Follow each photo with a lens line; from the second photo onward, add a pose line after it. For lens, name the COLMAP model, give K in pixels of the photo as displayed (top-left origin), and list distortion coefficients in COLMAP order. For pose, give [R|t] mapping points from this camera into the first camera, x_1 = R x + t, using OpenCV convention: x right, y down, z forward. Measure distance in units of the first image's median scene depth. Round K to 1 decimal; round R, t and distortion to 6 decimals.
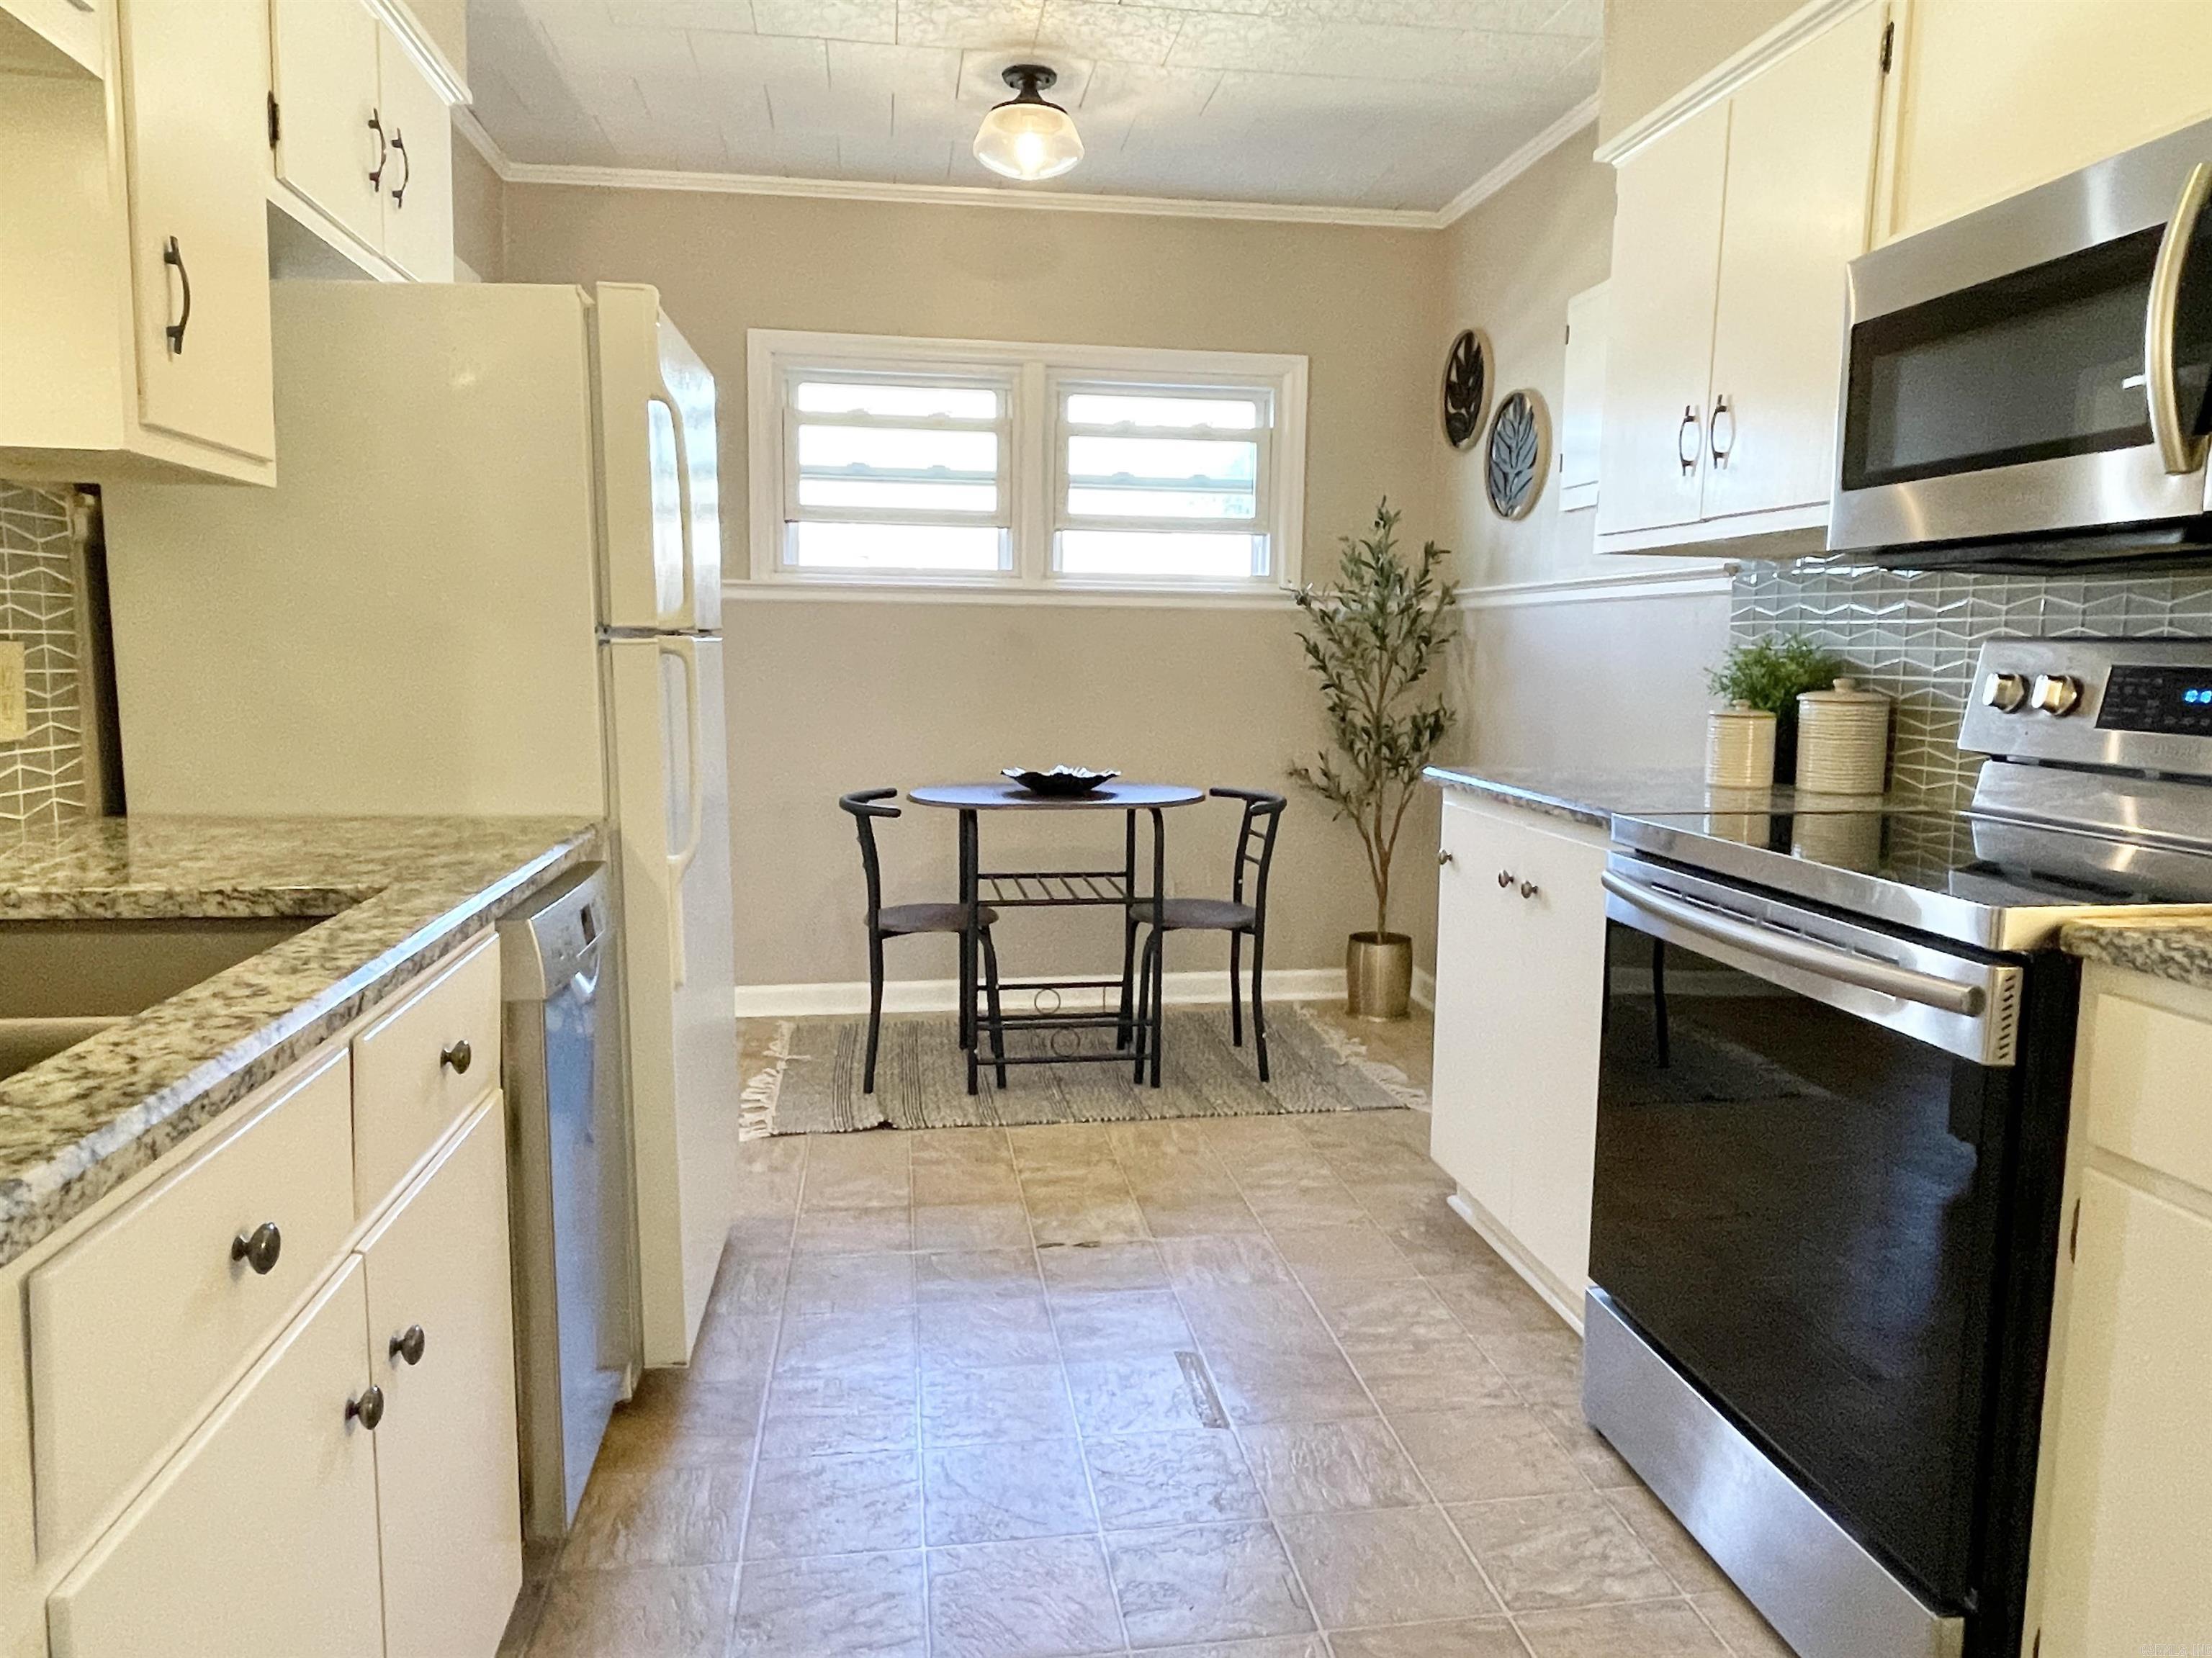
lens RADIAL K [[1408.1, 0, 1106.0], [0, 1408.1, 829.0], [0, 0, 1]] dist [0.016385, -0.033890]
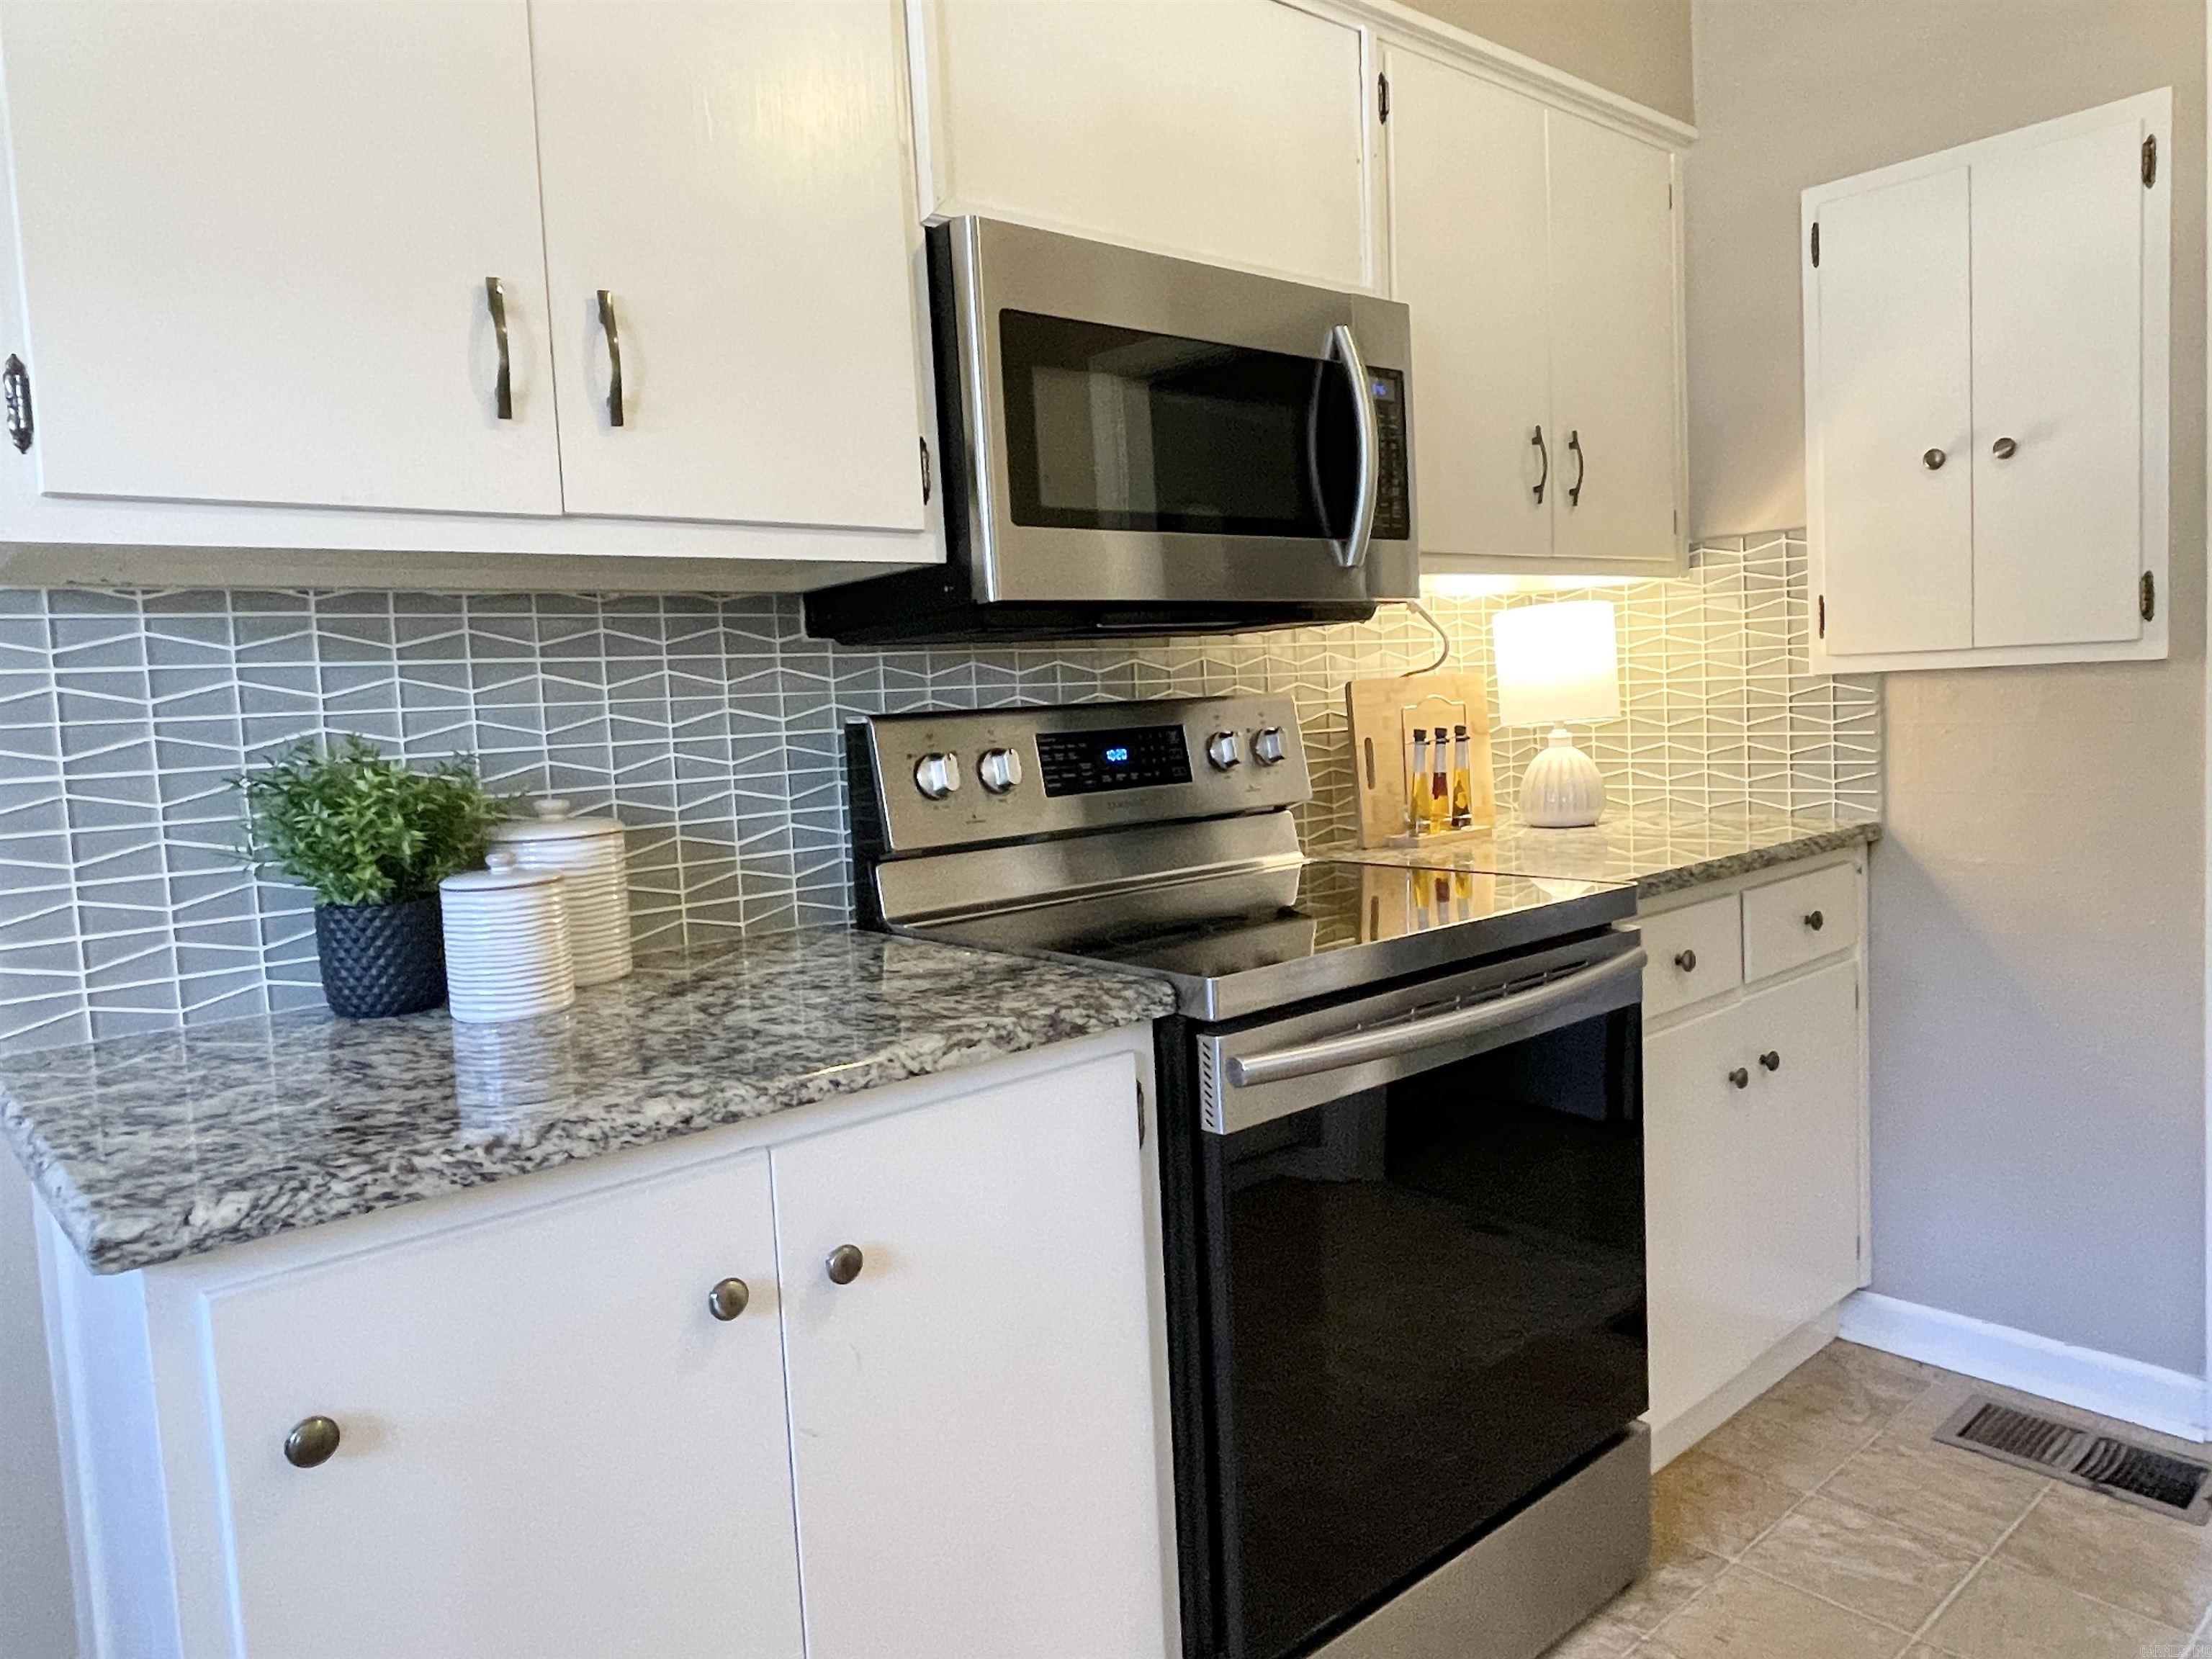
lens RADIAL K [[1591.6, 0, 1106.0], [0, 1591.6, 829.5], [0, 0, 1]] dist [0.027363, -0.000371]
pose [[-0.566223, -0.061627, 0.821945, -0.121900], [0.150078, 0.972824, 0.176326, -0.118890], [-0.810474, 0.223196, -0.541586, 0.775864]]
